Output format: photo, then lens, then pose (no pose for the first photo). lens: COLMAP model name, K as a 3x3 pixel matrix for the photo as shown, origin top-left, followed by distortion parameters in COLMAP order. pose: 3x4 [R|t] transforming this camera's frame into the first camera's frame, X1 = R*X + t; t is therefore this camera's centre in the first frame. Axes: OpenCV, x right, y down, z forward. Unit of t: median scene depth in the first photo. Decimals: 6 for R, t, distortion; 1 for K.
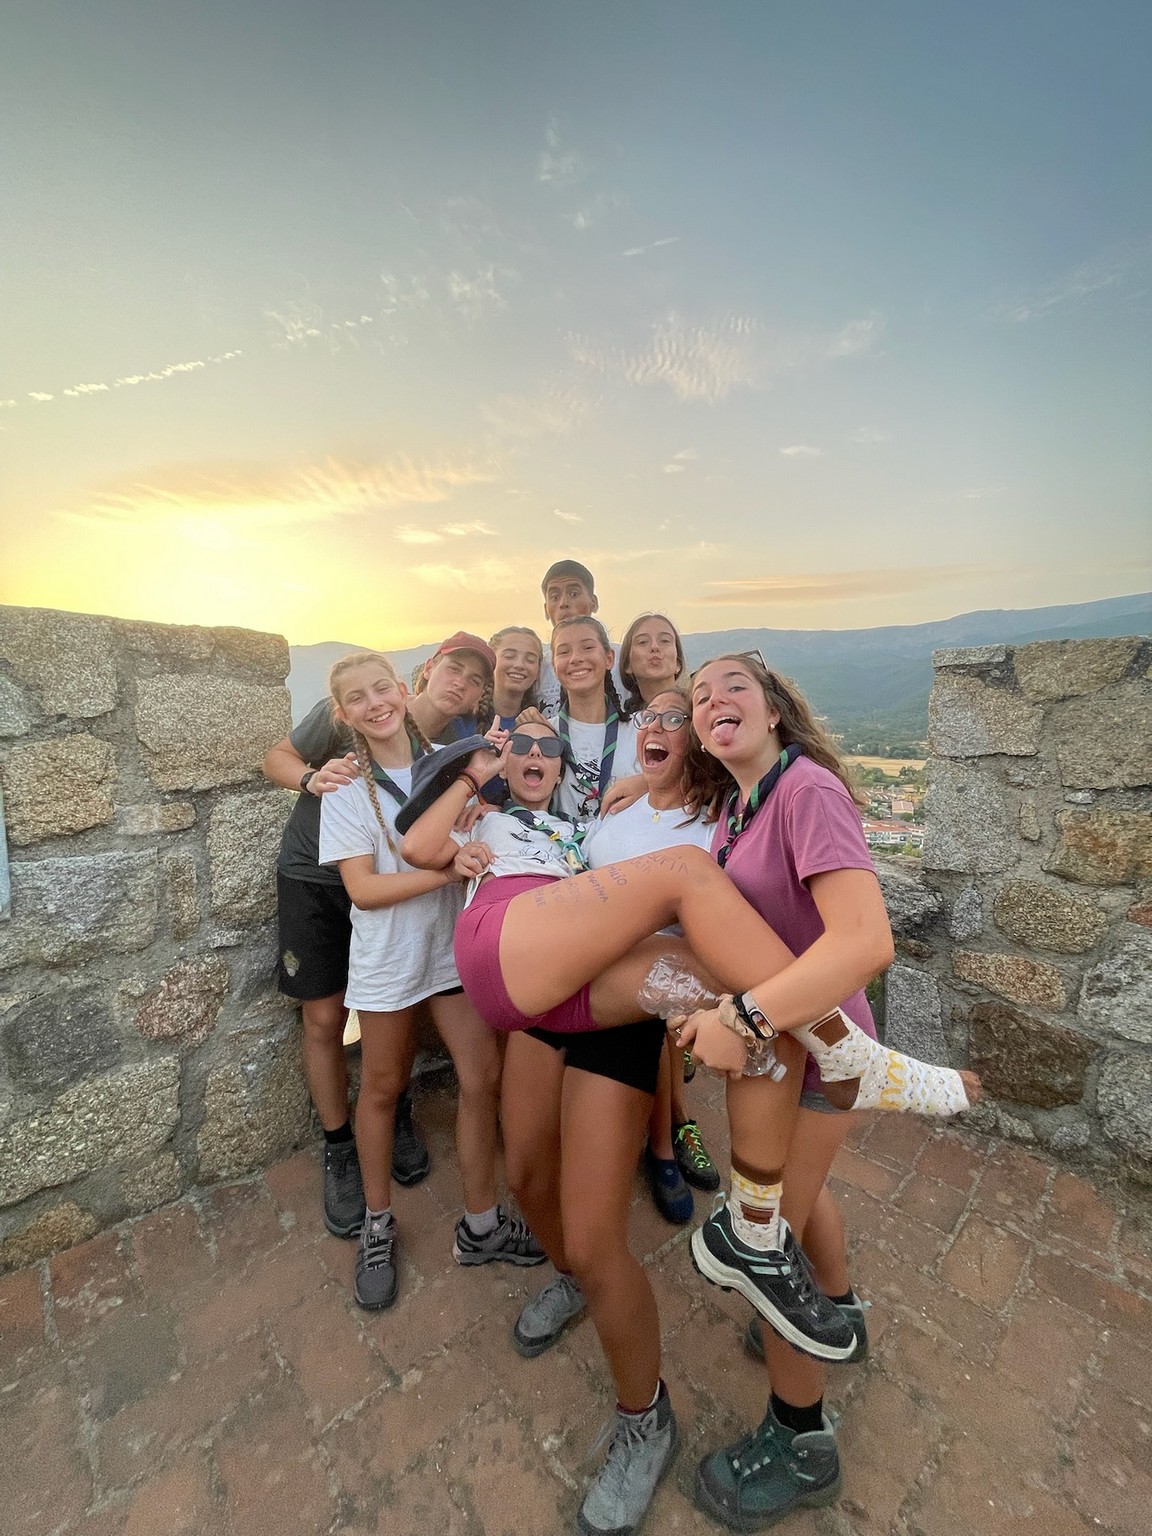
lens RADIAL K [[622.0, 0, 577.2], [0, 622.0, 767.5], [0, 0, 1]] dist [-0.002511, -0.000739]
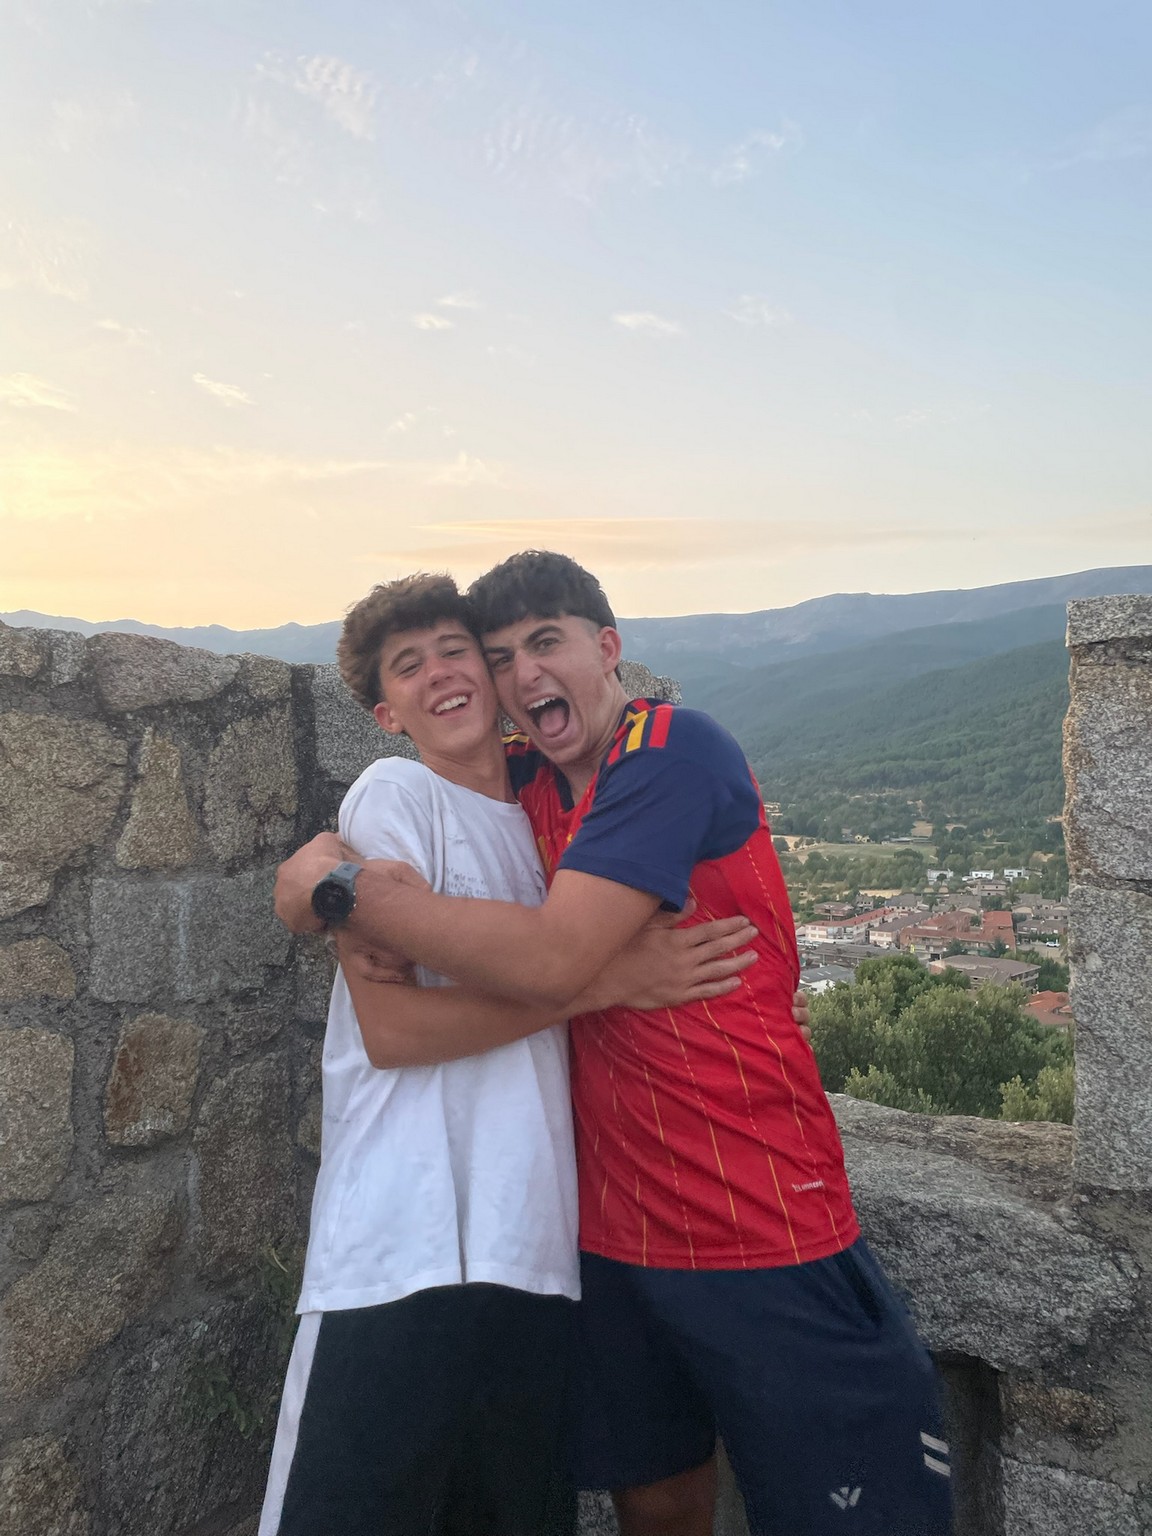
lens RADIAL K [[1158.0, 0, 566.5], [0, 1158.0, 741.4], [0, 0, 1]] dist [0.088968, -0.109160]
pose [[0.943704, 0.000593, 0.330791, 0.047543], [0.032957, 0.994854, -0.095805, -0.048690], [-0.329146, 0.101314, 0.938828, 0.487497]]
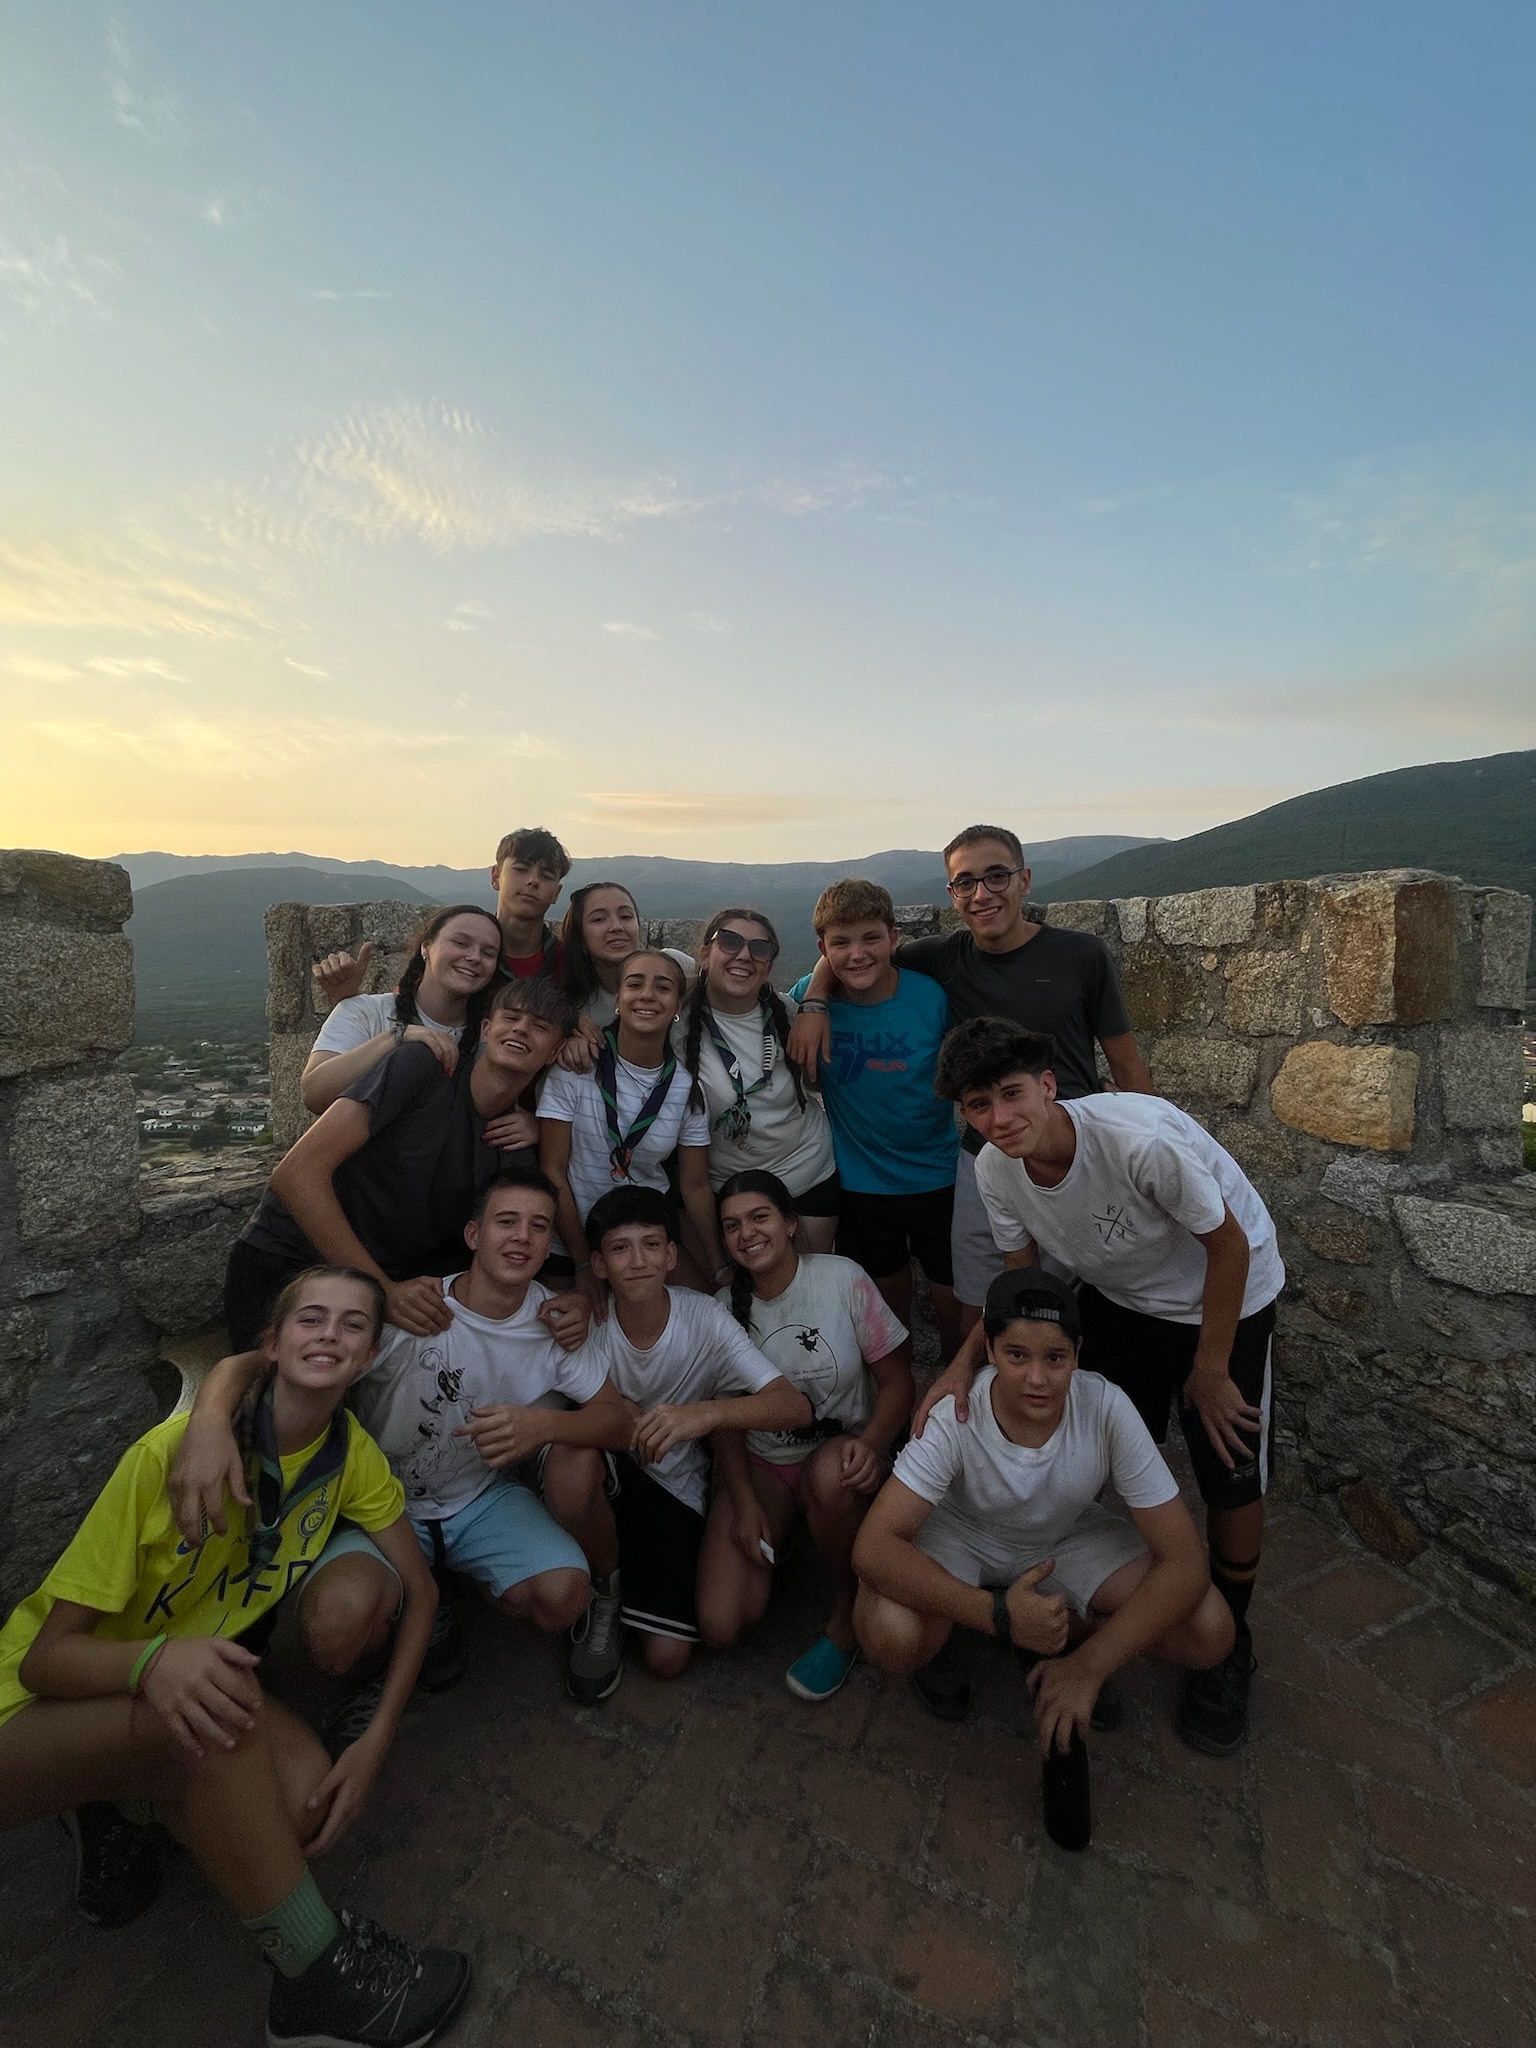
lens RADIAL K [[829.3, 0, 766.1], [0, 829.3, 1024.7], [0, 0, 1]] dist [-0.002511, -0.000739]
pose [[0.915555, -0.027460, 0.401255, -0.172856], [0.033889, 0.999386, -0.008932, 0.013488], [-0.400763, 0.021776, 0.915923, -0.214818]]
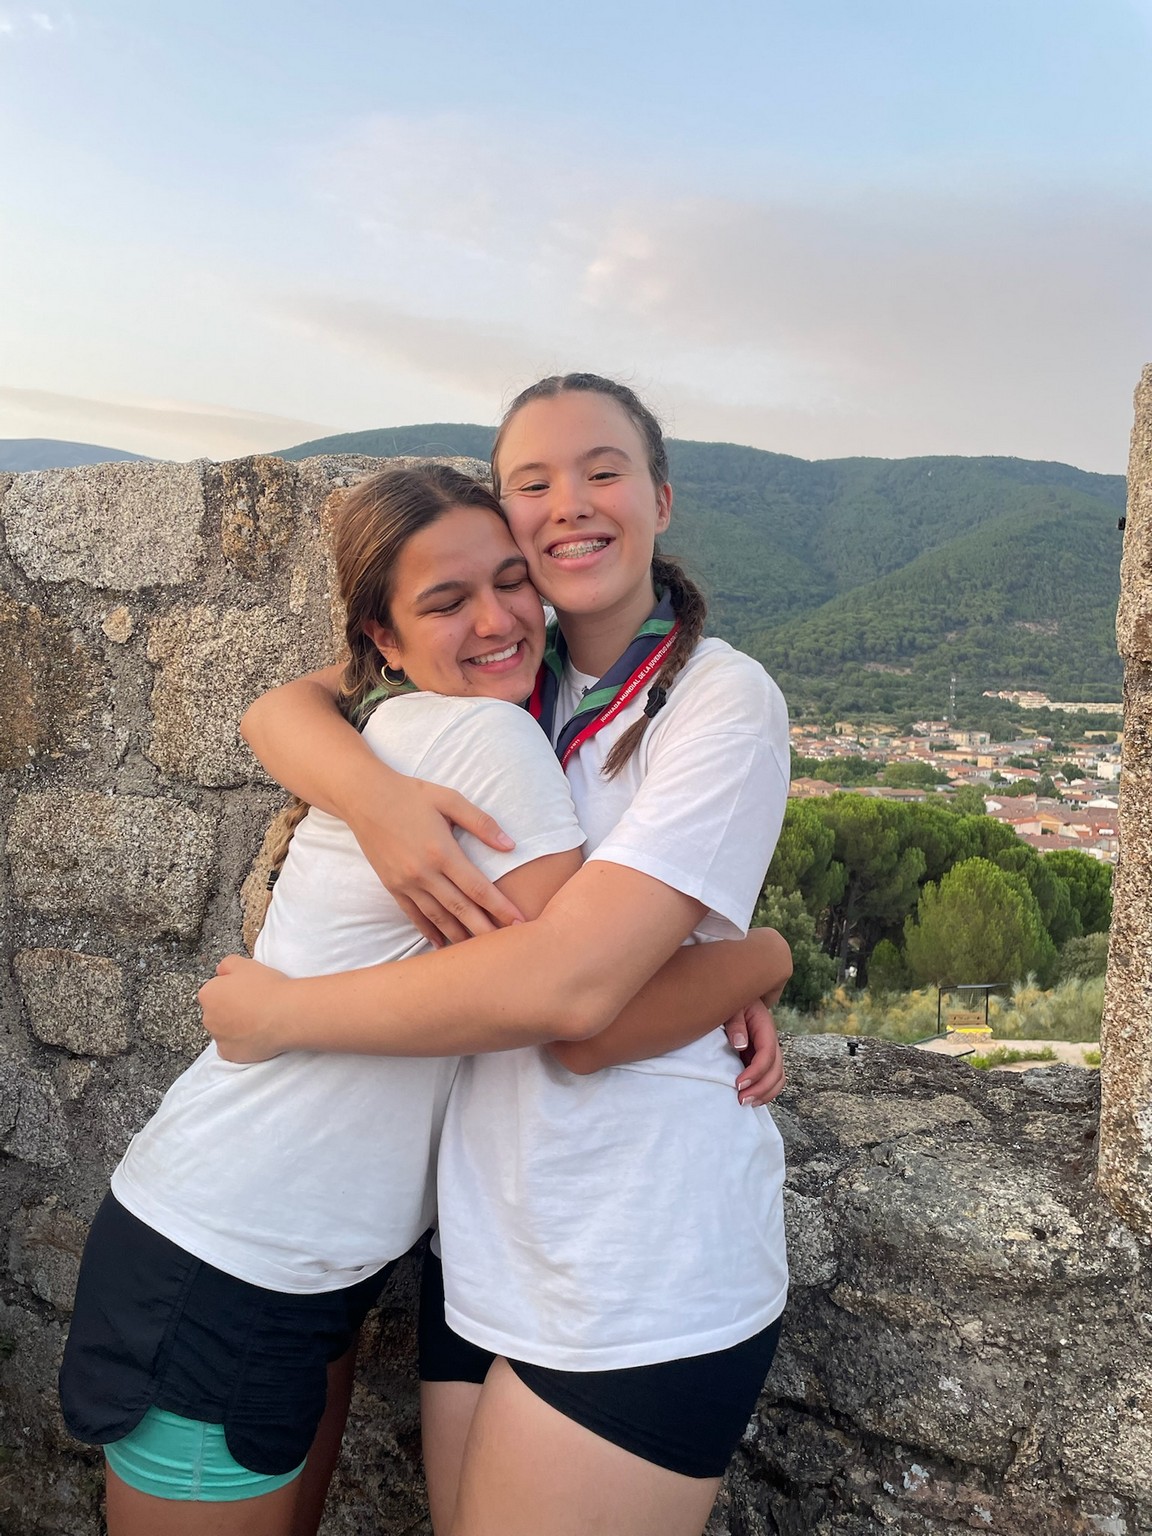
lens RADIAL K [[1158.0, 0, 586.8], [0, 1158.0, 761.4], [0, 0, 1]] dist [0.088968, -0.109160]
pose [[0.367546, -0.065200, 0.927717, 0.316895], [0.034681, 0.997807, 0.056386, -0.010115], [-0.929358, 0.011450, 0.369001, 0.070597]]
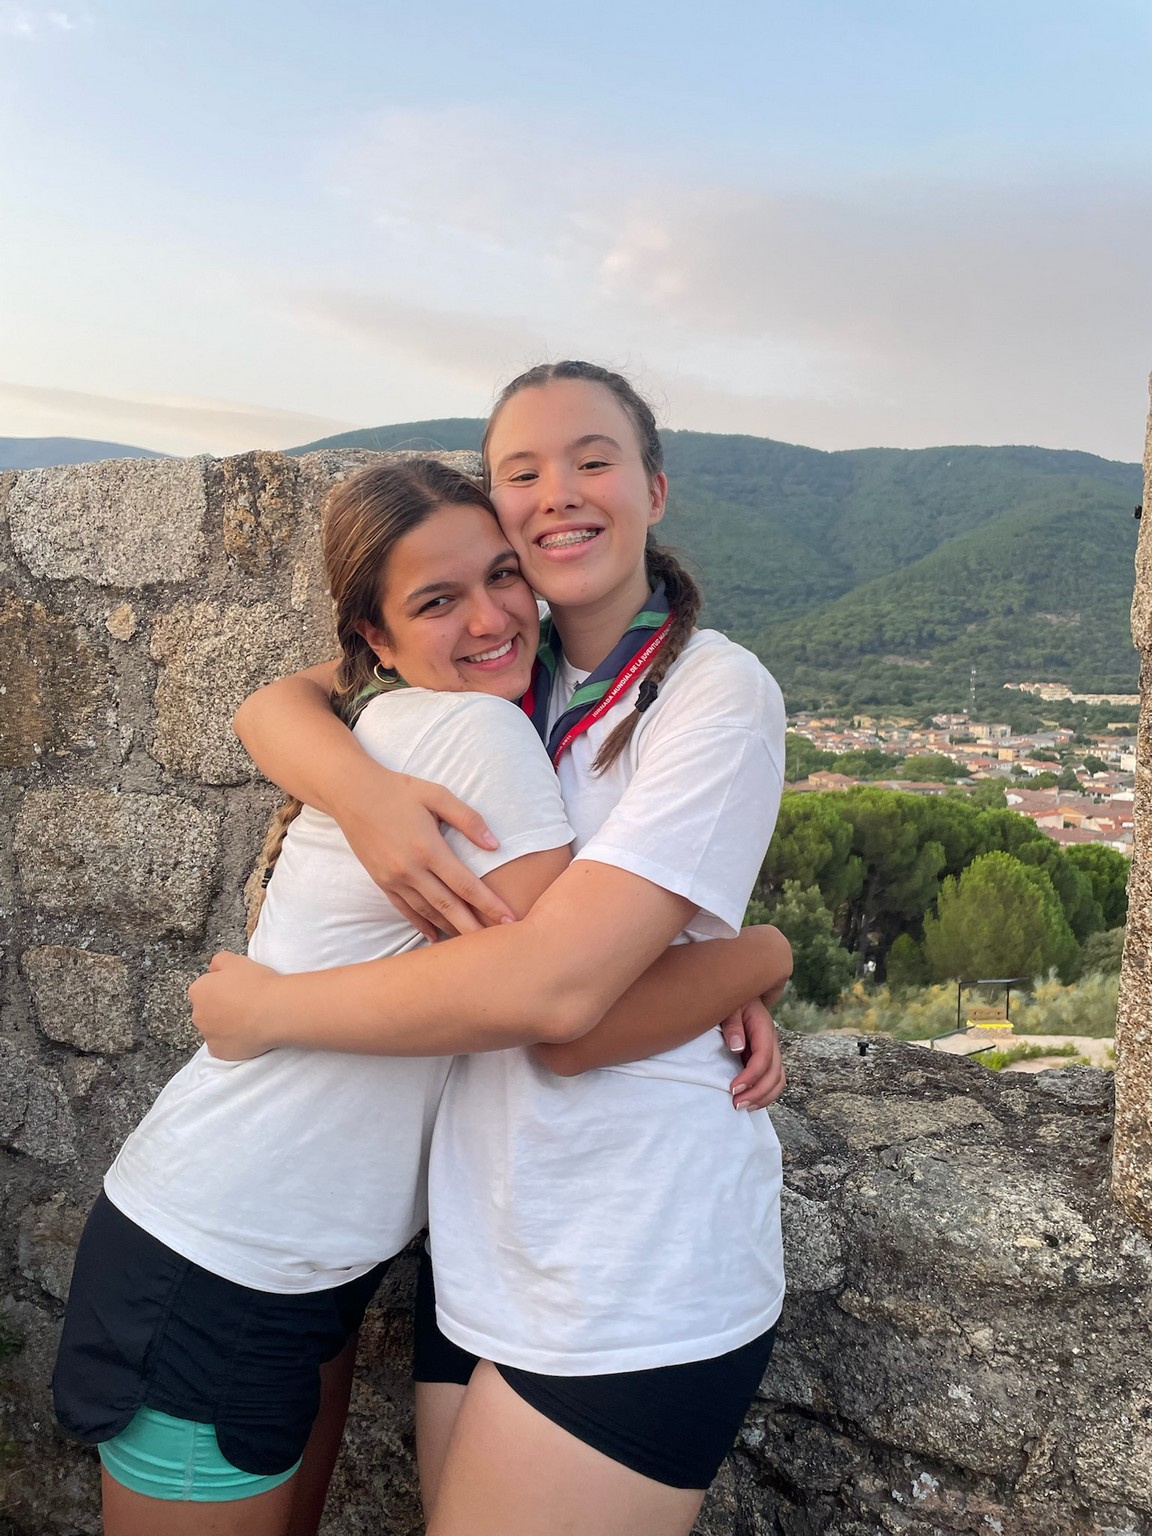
lens RADIAL K [[1158.0, 0, 576.3], [0, 1158.0, 762.0], [0, 0, 1]] dist [0.088968, -0.109160]
pose [[0.389154, -0.071344, 0.918406, 0.328589], [0.039103, 0.997377, 0.060910, -0.010610], [-0.920342, 0.012209, 0.390923, 0.066196]]
